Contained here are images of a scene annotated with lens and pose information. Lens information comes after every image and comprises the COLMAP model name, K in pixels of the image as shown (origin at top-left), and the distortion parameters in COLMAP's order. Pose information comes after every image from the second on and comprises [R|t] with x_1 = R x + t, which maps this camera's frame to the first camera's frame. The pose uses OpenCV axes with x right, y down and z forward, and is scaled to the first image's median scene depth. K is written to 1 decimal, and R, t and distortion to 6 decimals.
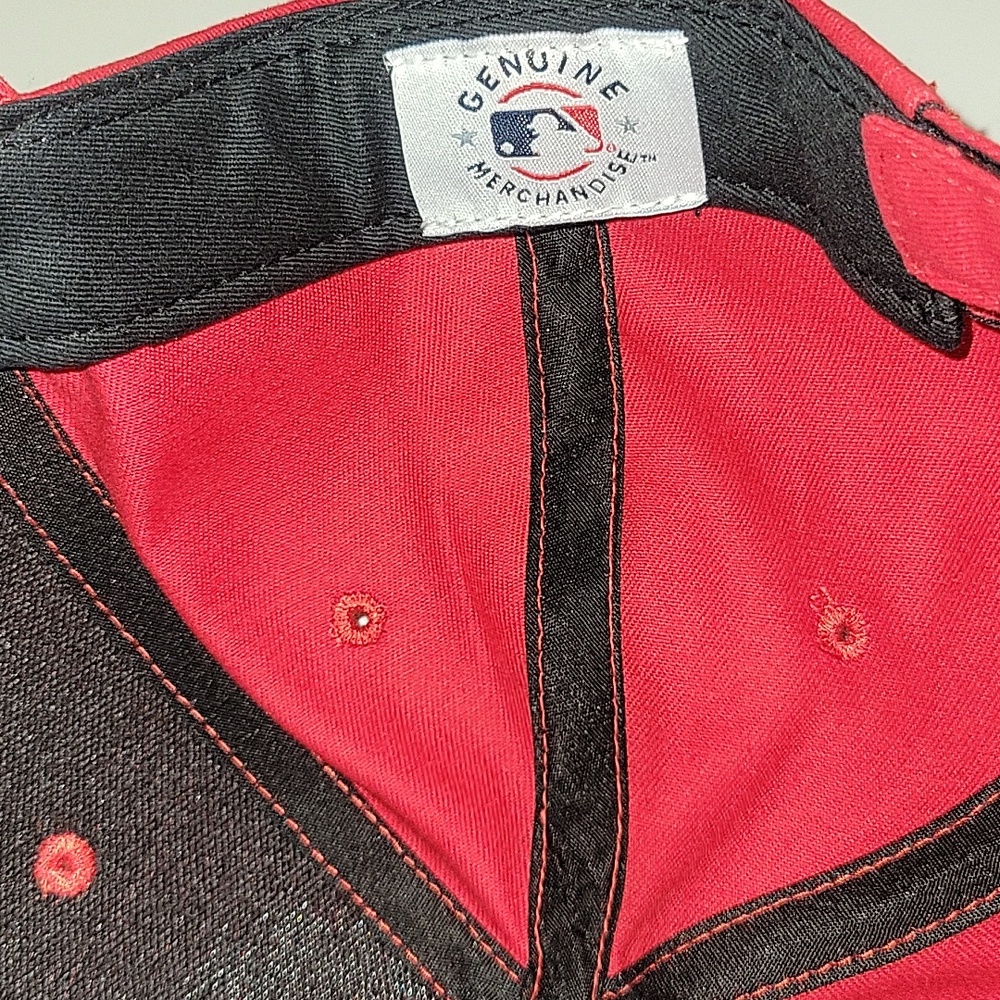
lens RADIAL K [[1829.9, 0, 500.1], [0, 1829.9, 439.8], [0, 0, 1]] dist [0.044502, 0.240449]
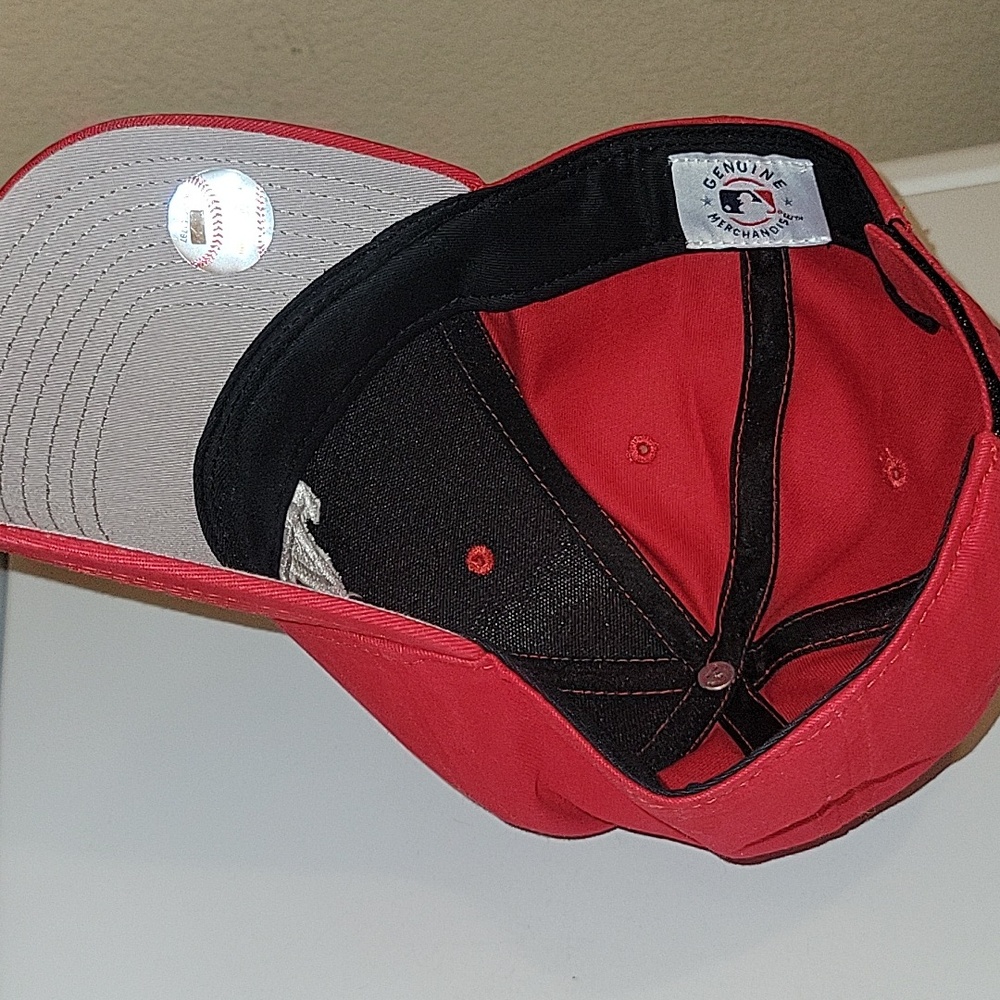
lens RADIAL K [[1829.9, 0, 500.1], [0, 1829.9, 439.8], [0, 0, 1]] dist [0.044502, 0.240449]
pose [[0.966793, 0.078750, -0.243126, 0.260065], [-0.063317, 0.995488, 0.070667, -0.038249], [0.247594, -0.052927, 0.967417, -0.932039]]
